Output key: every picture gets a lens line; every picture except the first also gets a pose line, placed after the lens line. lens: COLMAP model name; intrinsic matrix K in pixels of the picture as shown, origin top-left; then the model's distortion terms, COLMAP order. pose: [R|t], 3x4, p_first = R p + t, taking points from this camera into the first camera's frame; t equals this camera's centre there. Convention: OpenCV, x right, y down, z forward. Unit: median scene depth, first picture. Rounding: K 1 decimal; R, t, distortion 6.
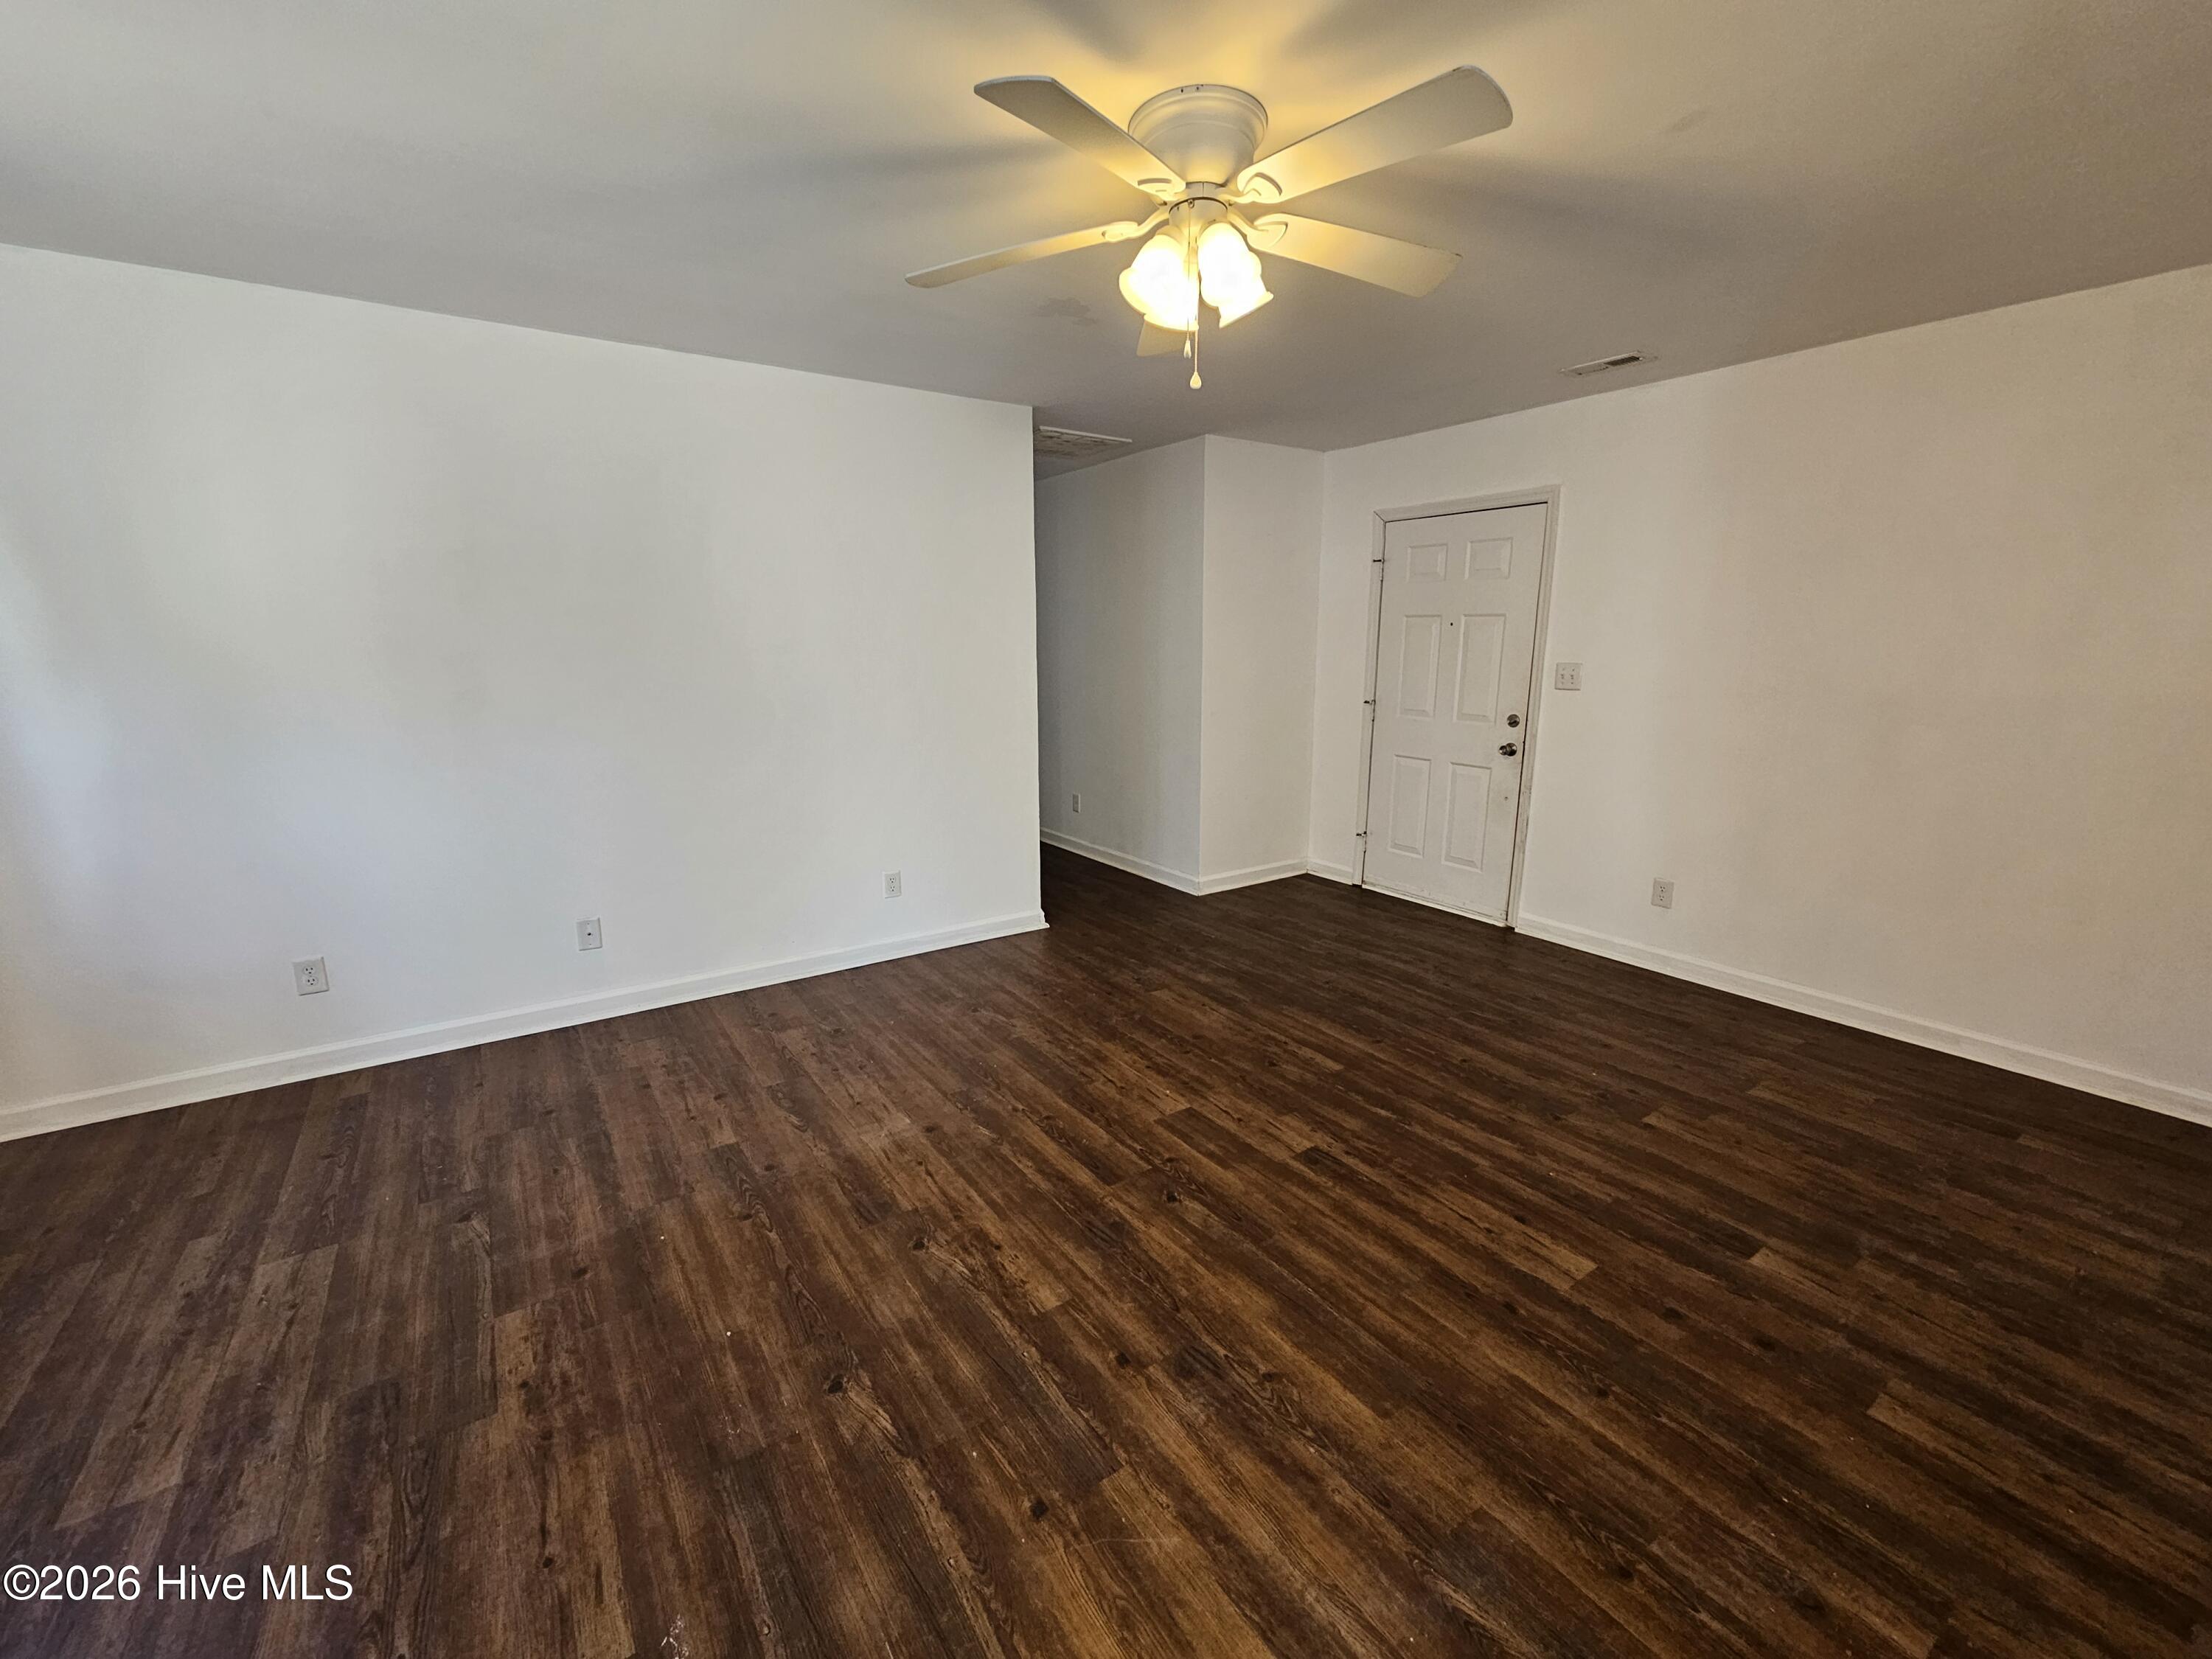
lens RADIAL K [[915.4, 0, 1111.3], [0, 915.4, 841.2], [0, 0, 1]] dist [0.002712, 0.000116]
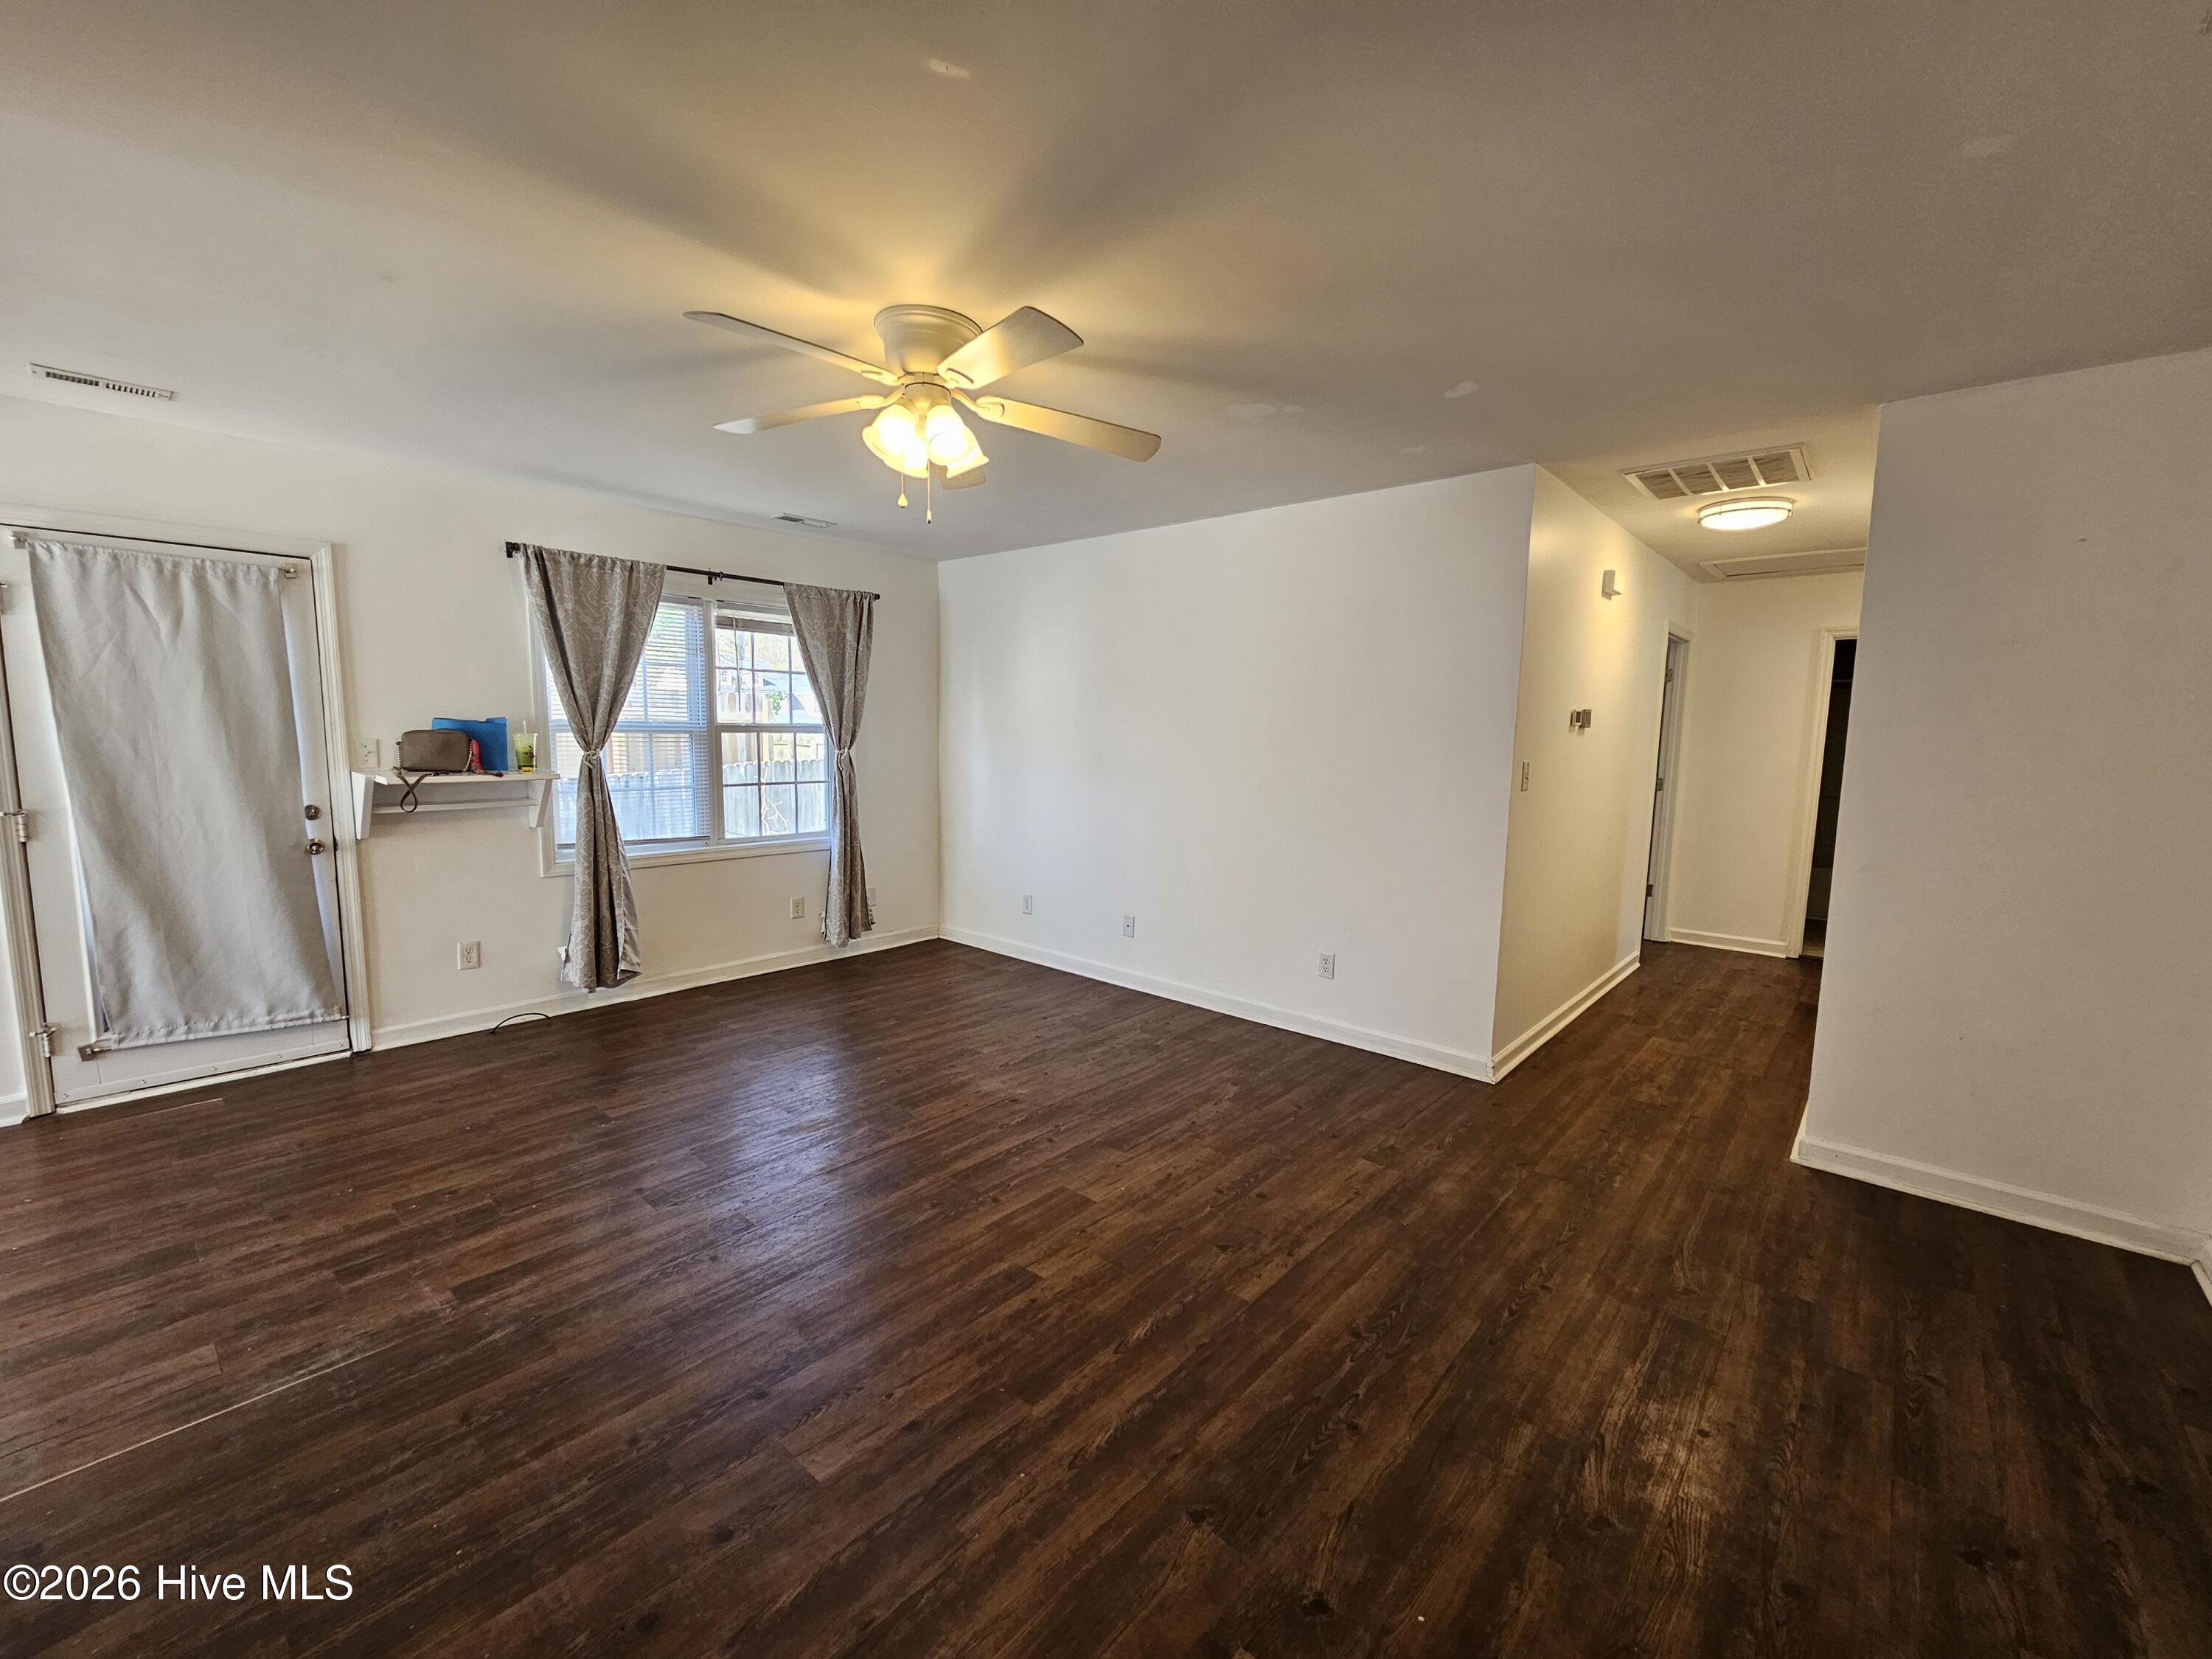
lens RADIAL K [[915.4, 0, 1110.3], [0, 915.4, 827.8], [0, 0, 1]] dist [0.002712, 0.000116]
pose [[0.232466, 0.108322, -0.966554, 0.989704], [-0.225231, 0.972760, 0.054847, -0.152099], [0.946166, 0.204948, 0.250531, 0.697054]]
